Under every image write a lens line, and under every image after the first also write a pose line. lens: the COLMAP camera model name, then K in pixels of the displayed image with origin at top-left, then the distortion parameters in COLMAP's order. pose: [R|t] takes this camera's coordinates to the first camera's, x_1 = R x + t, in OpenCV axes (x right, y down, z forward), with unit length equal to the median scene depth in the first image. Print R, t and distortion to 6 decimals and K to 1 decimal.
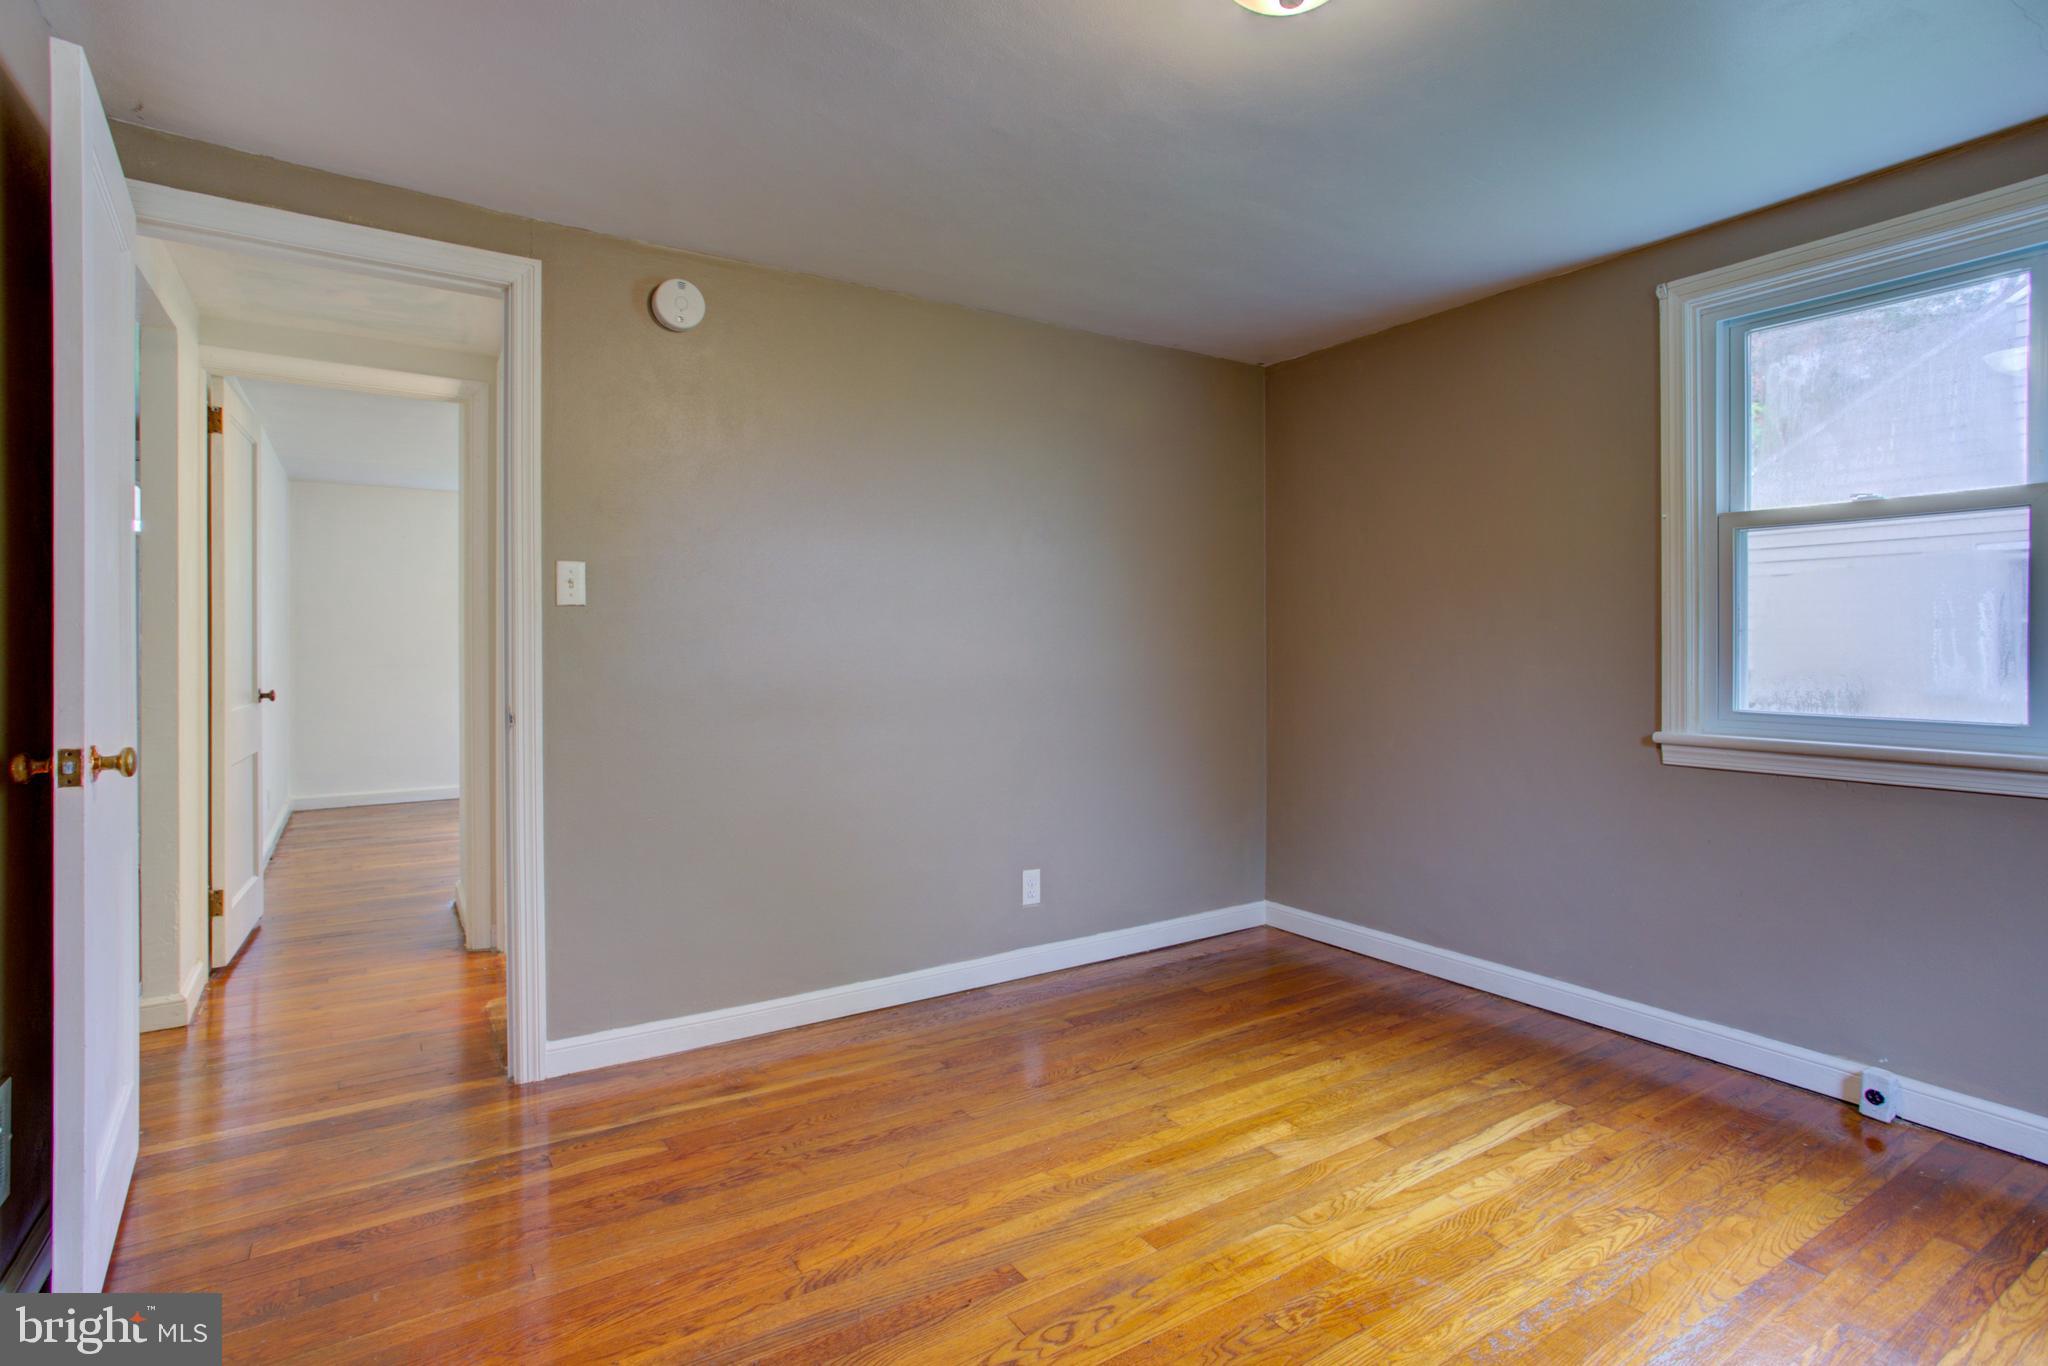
lens RADIAL K [[1002.8, 0, 1025.2], [0, 1002.8, 661.8], [0, 0, 1]] dist [-0.054118, 0.031525]
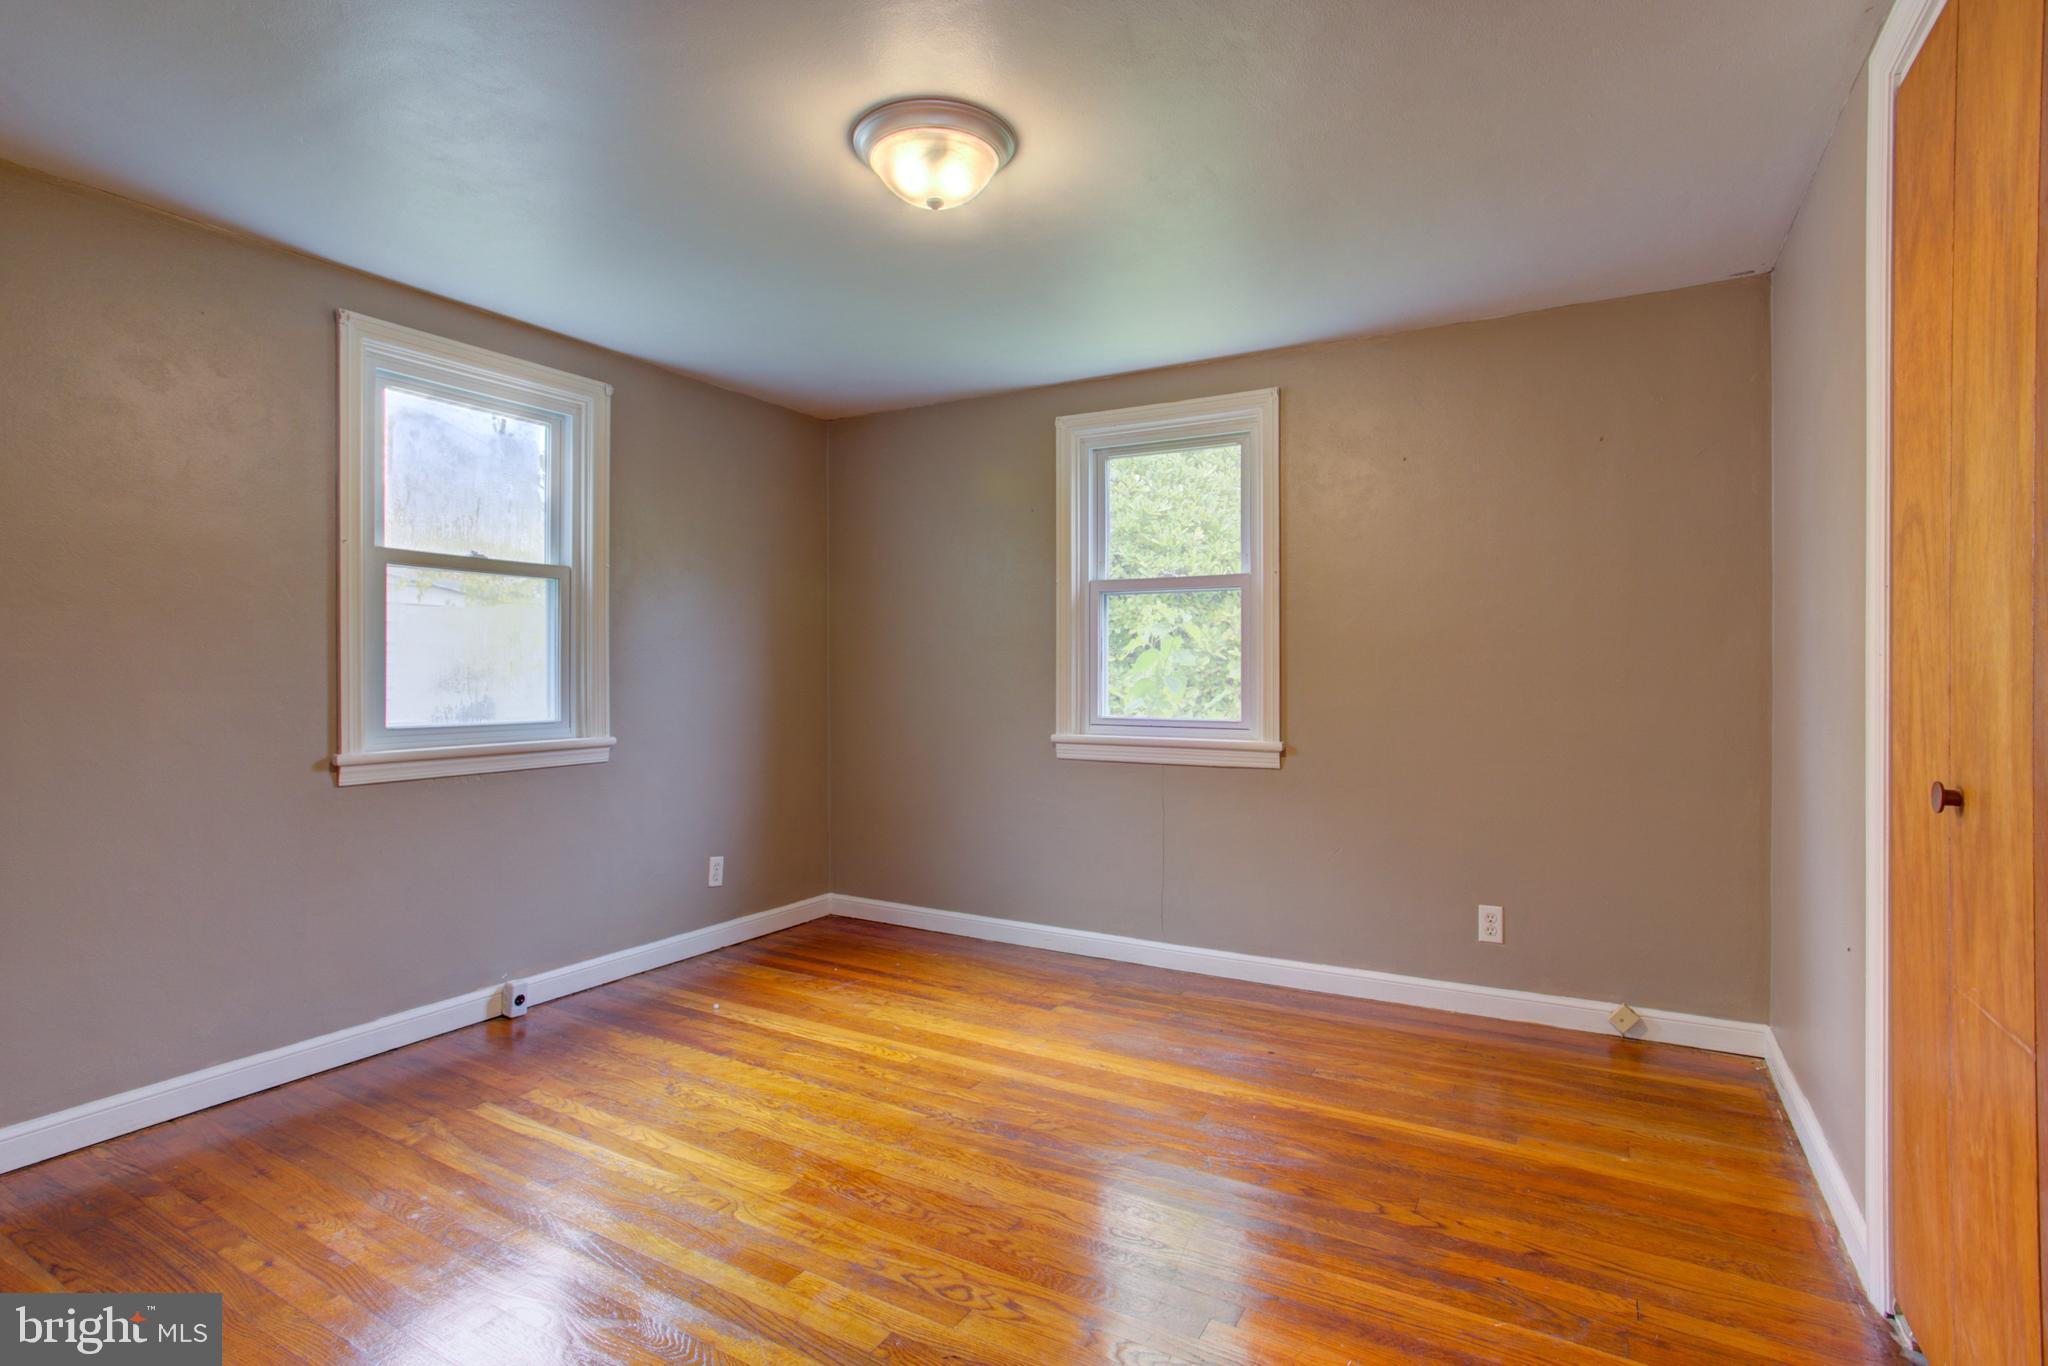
lens RADIAL K [[1032.7, 0, 1024.1], [0, 1032.7, 703.1], [0, 0, 1]] dist [-0.058910, 0.043189]
pose [[-0.465552, -0.025986, 0.884639, -0.702981], [0.011358, 0.999311, 0.035332, -0.011111], [-0.884948, 0.026496, -0.464936, 1.026925]]
